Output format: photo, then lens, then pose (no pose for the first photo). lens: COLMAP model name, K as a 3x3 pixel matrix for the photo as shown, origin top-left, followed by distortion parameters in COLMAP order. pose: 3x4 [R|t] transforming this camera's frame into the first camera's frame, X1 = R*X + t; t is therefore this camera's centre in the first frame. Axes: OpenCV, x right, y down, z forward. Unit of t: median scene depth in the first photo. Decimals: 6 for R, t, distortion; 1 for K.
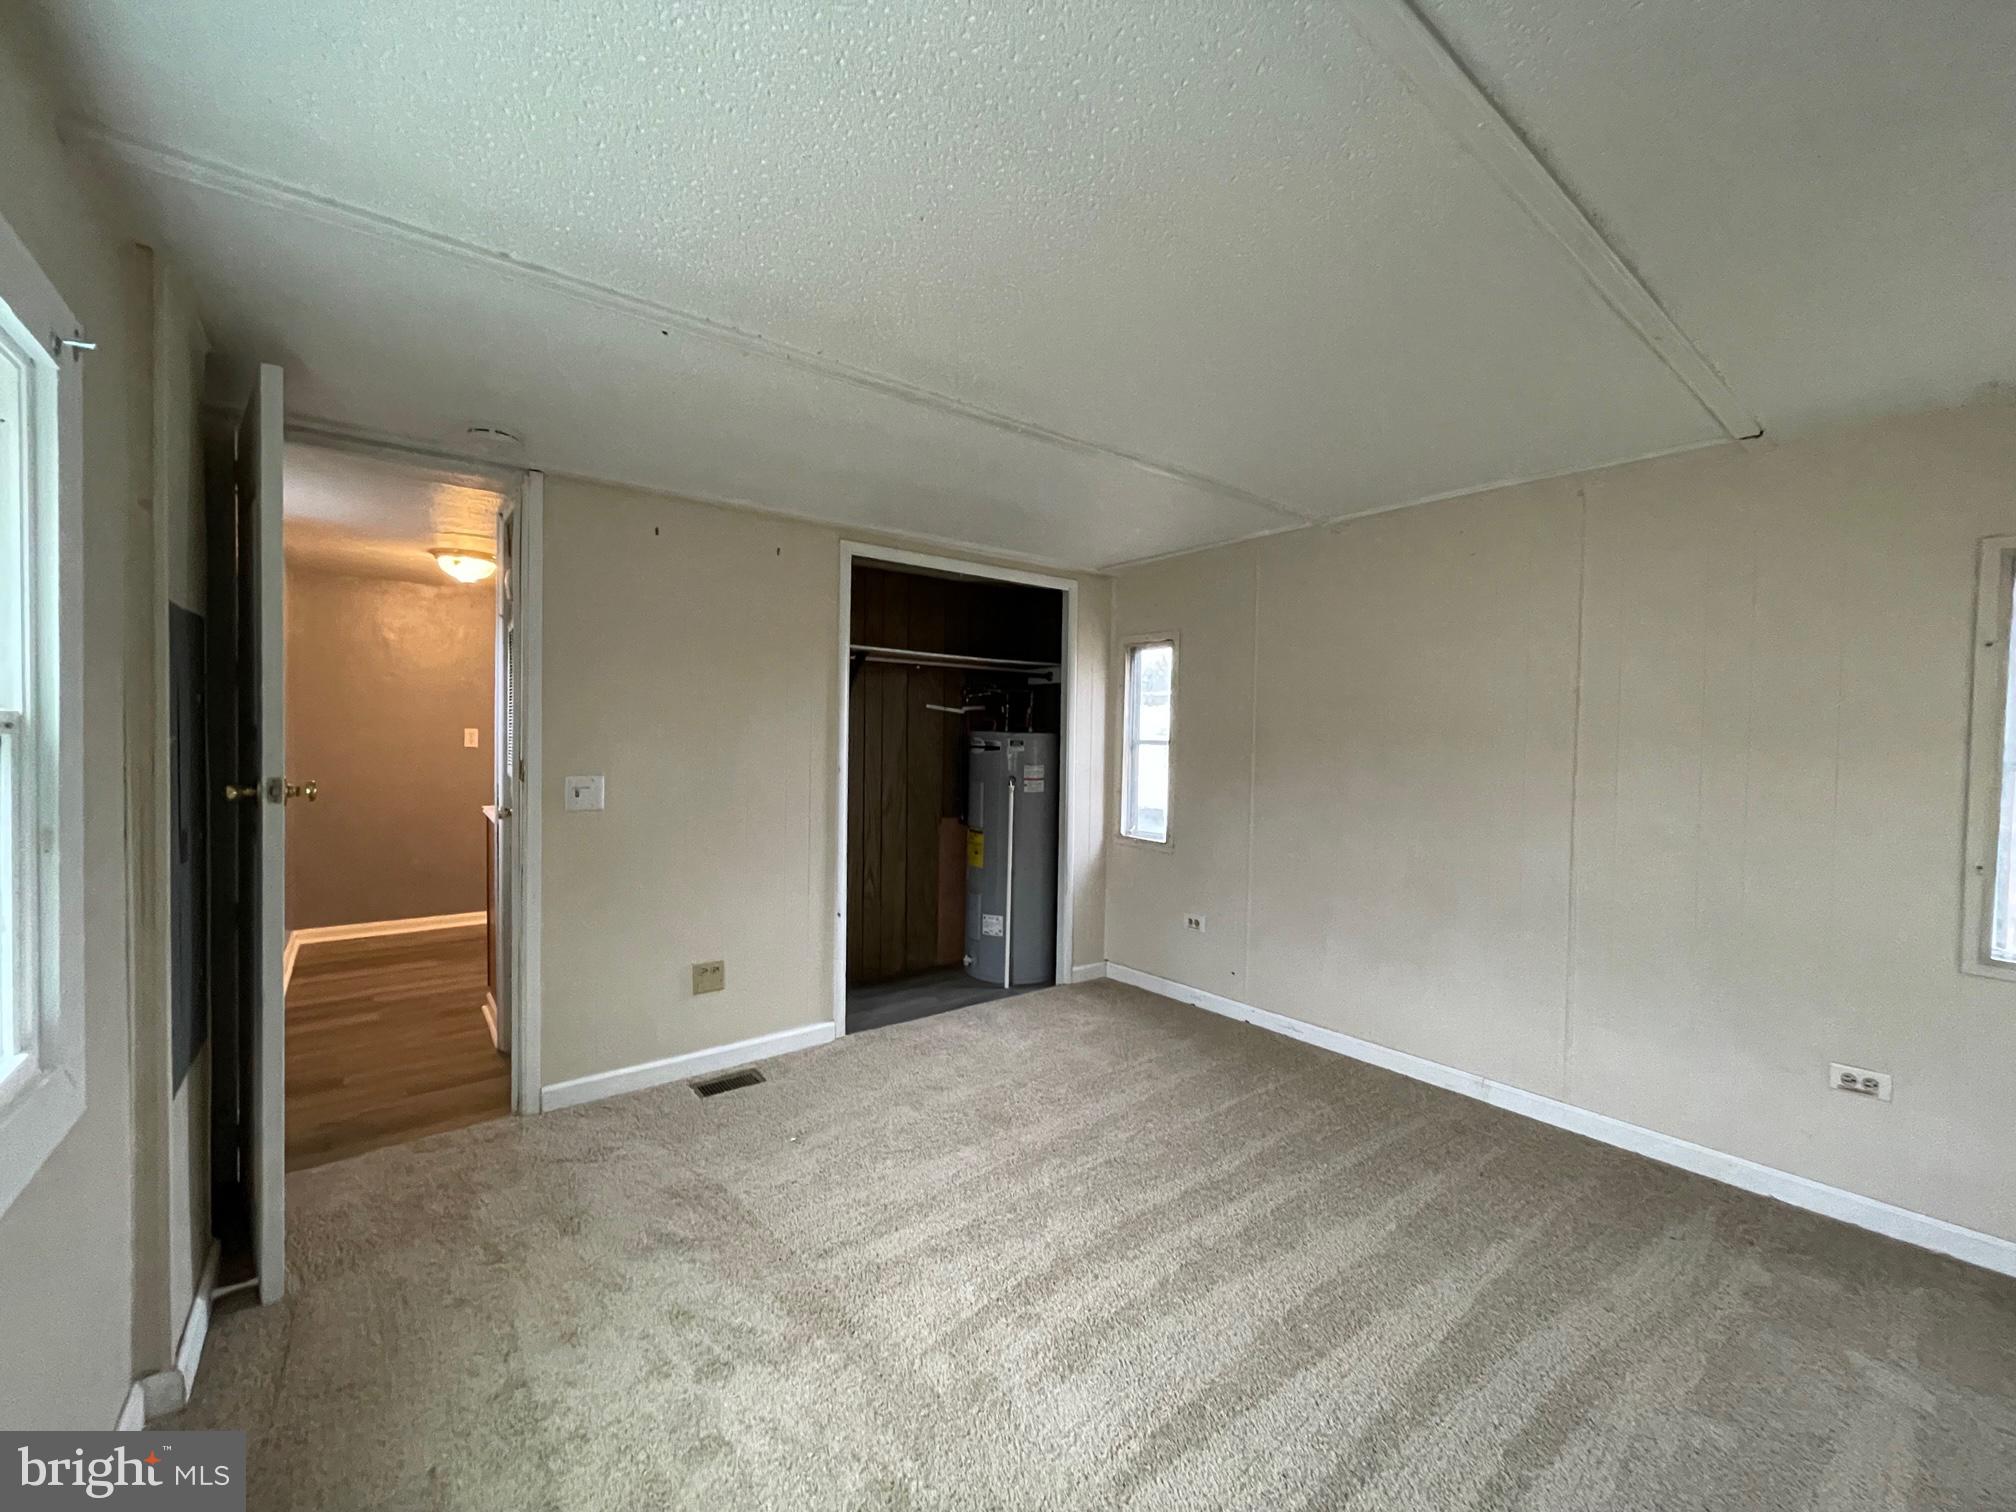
lens RADIAL K [[812.3, 0, 1007.4], [0, 812.3, 751.2], [0, 0, 1]] dist [-0.000870, -0.000642]
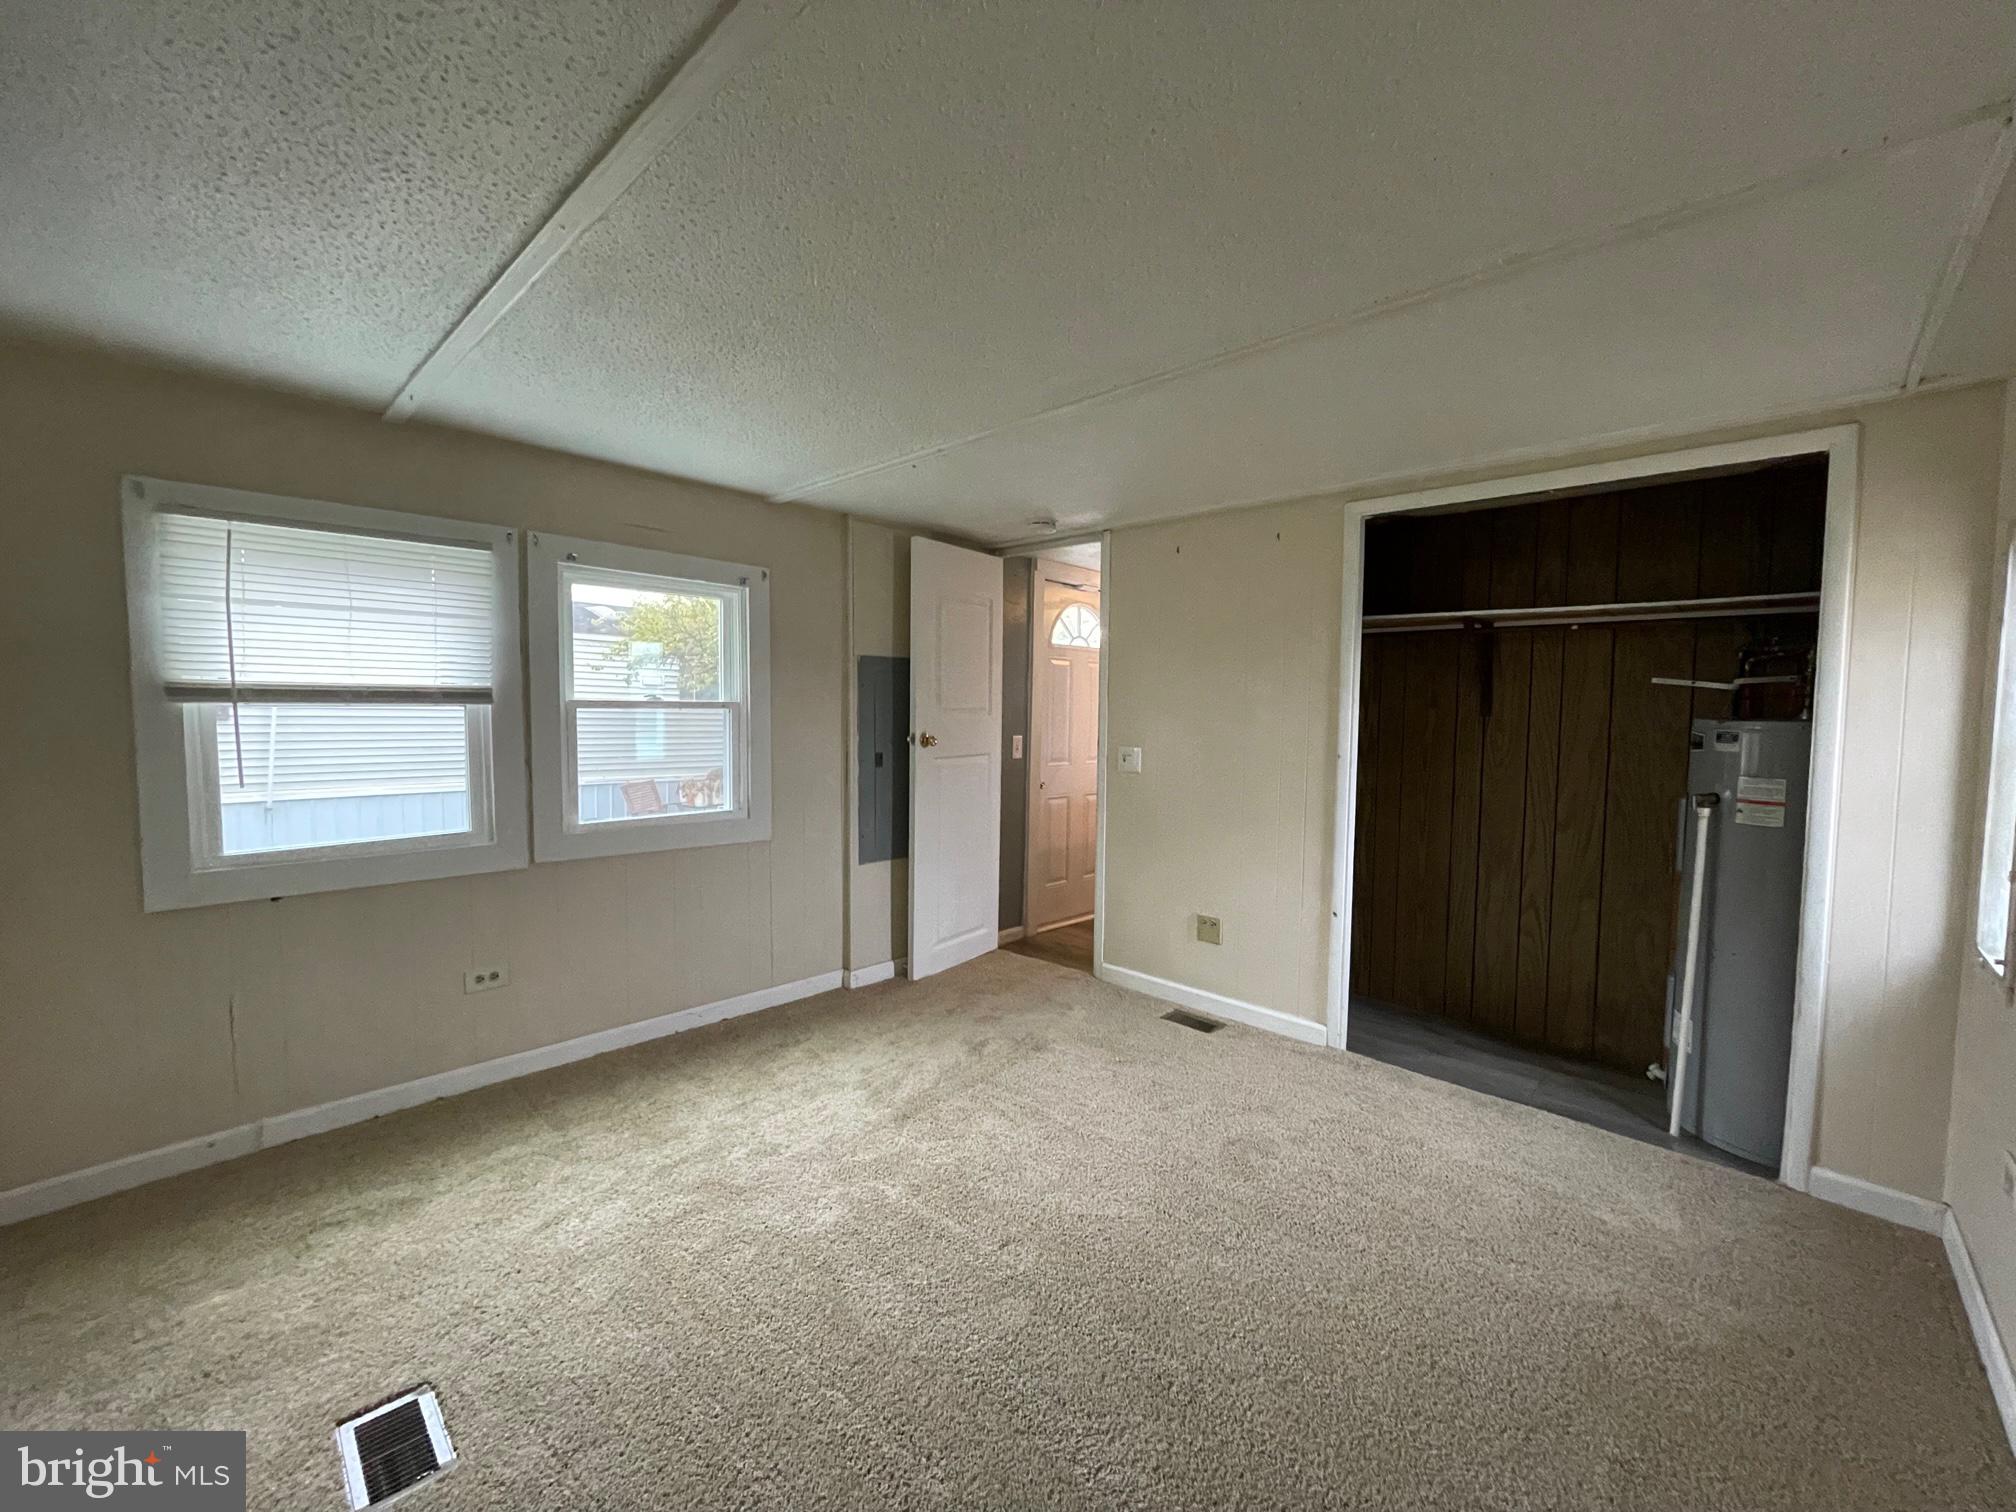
lens RADIAL K [[812.3, 0, 1007.4], [0, 812.3, 751.2], [0, 0, 1]] dist [-0.000870, -0.000642]
pose [[0.141678, 0.044819, -0.988898, 0.655041], [-0.034191, 0.998600, 0.040361, -0.007990], [0.989322, 0.028093, 0.143012, 0.504879]]
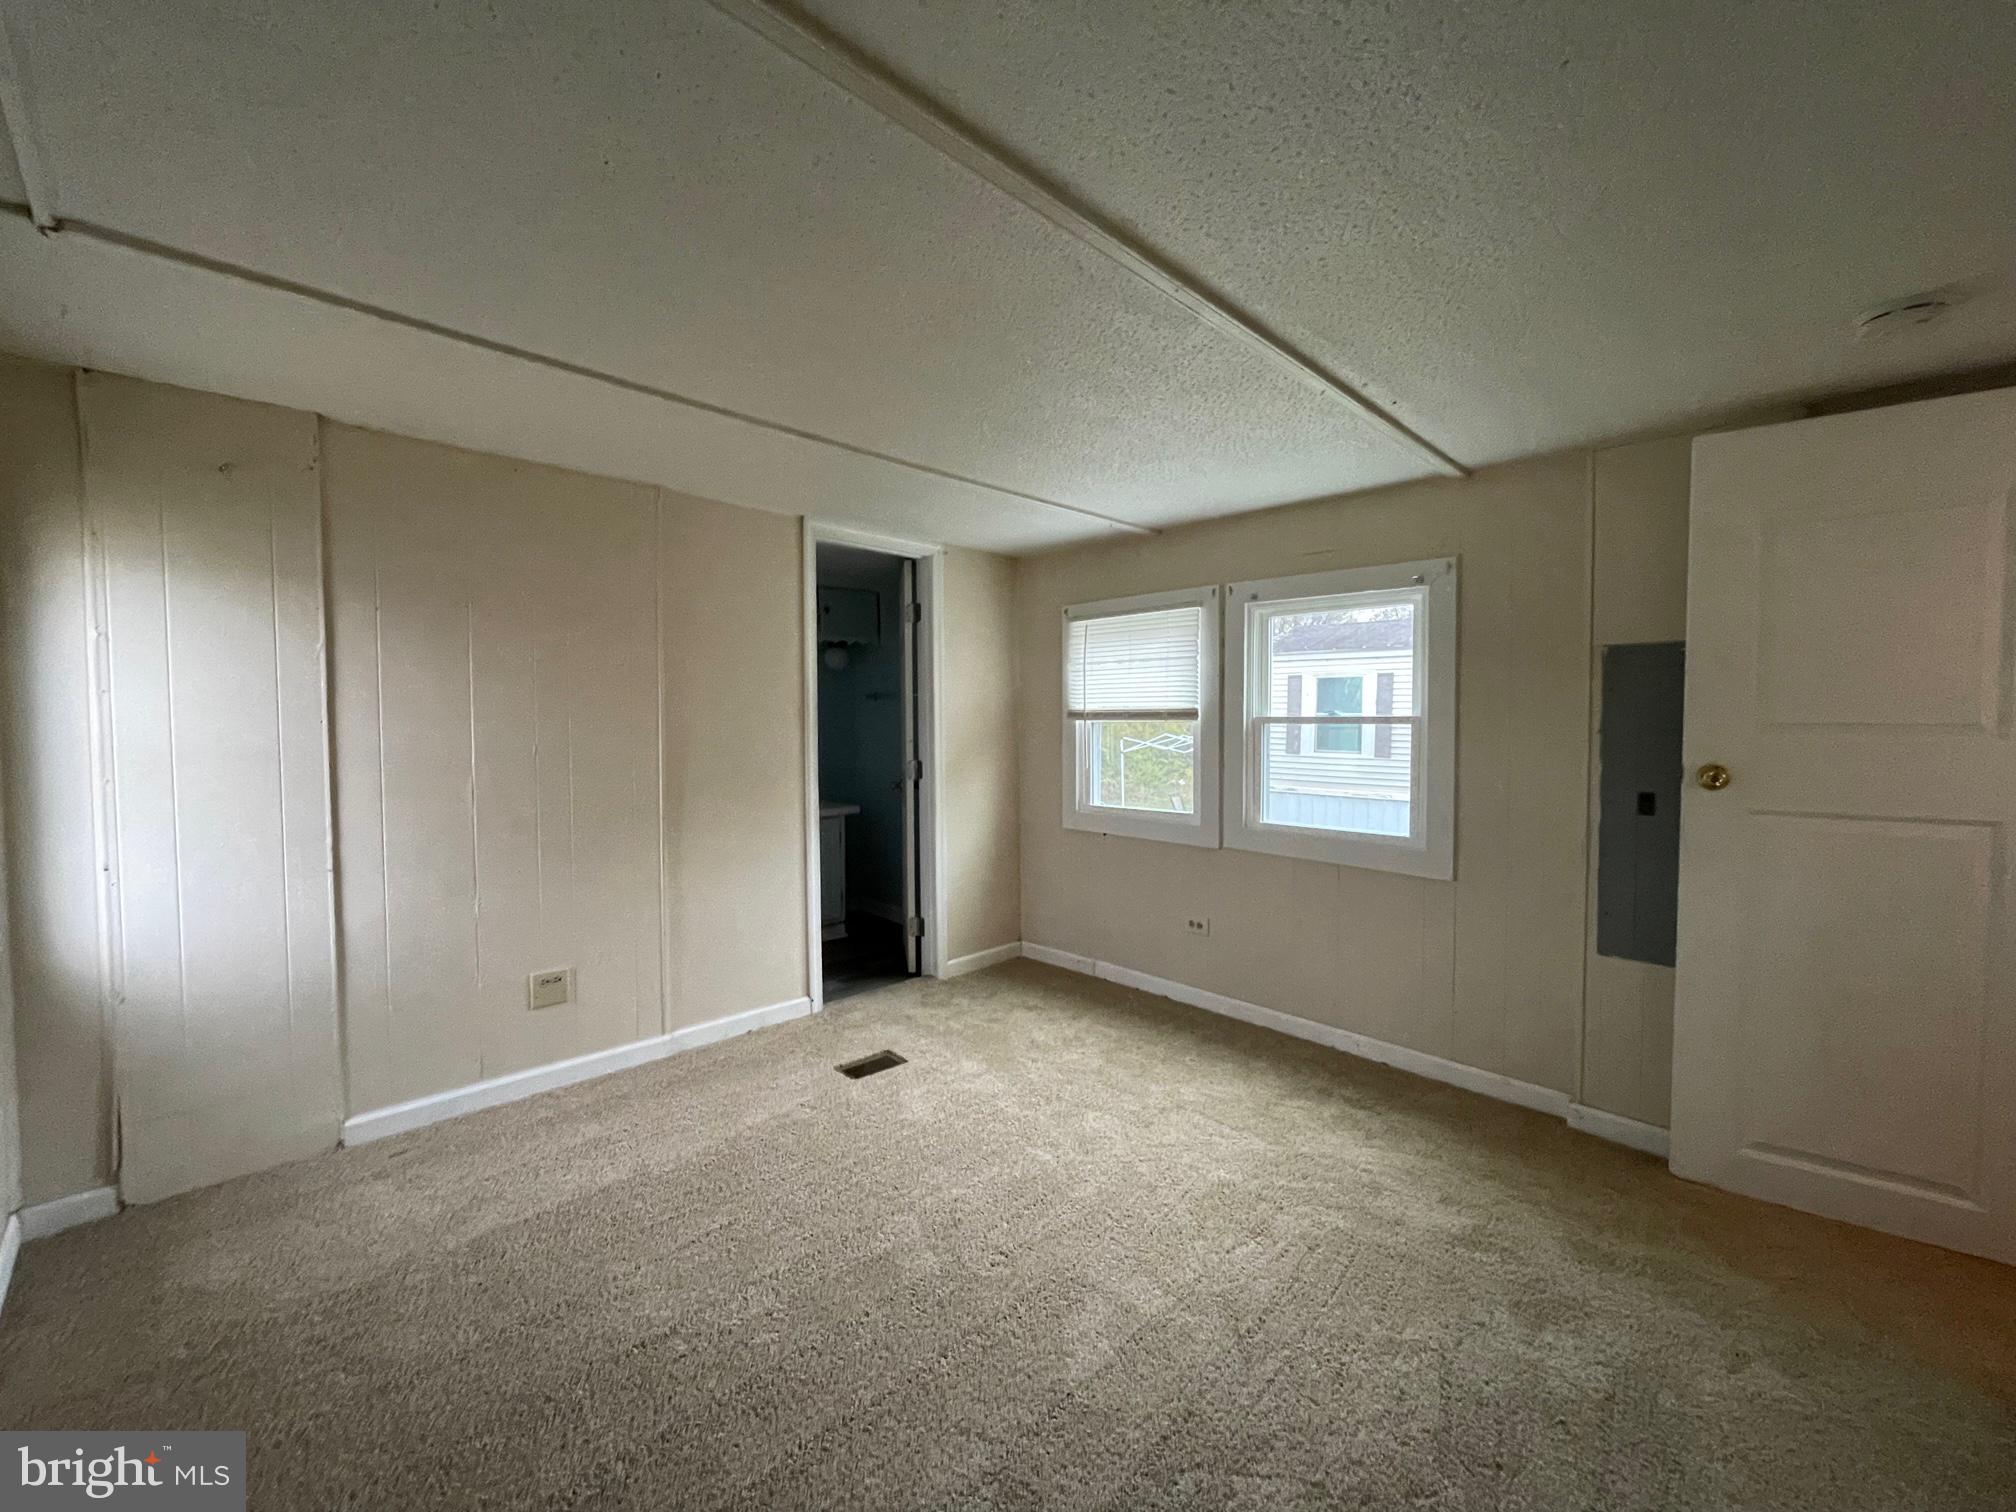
lens RADIAL K [[807.0, 0, 1009.3], [0, 807.0, 749.6], [0, 0, 1]] dist [-0.000462, 0.000071]
pose [[-0.993396, -0.014539, -0.113808, 0.158303], [-0.021297, 0.998067, 0.058387, -0.022823], [0.112739, 0.060425, -0.991786, 1.146032]]
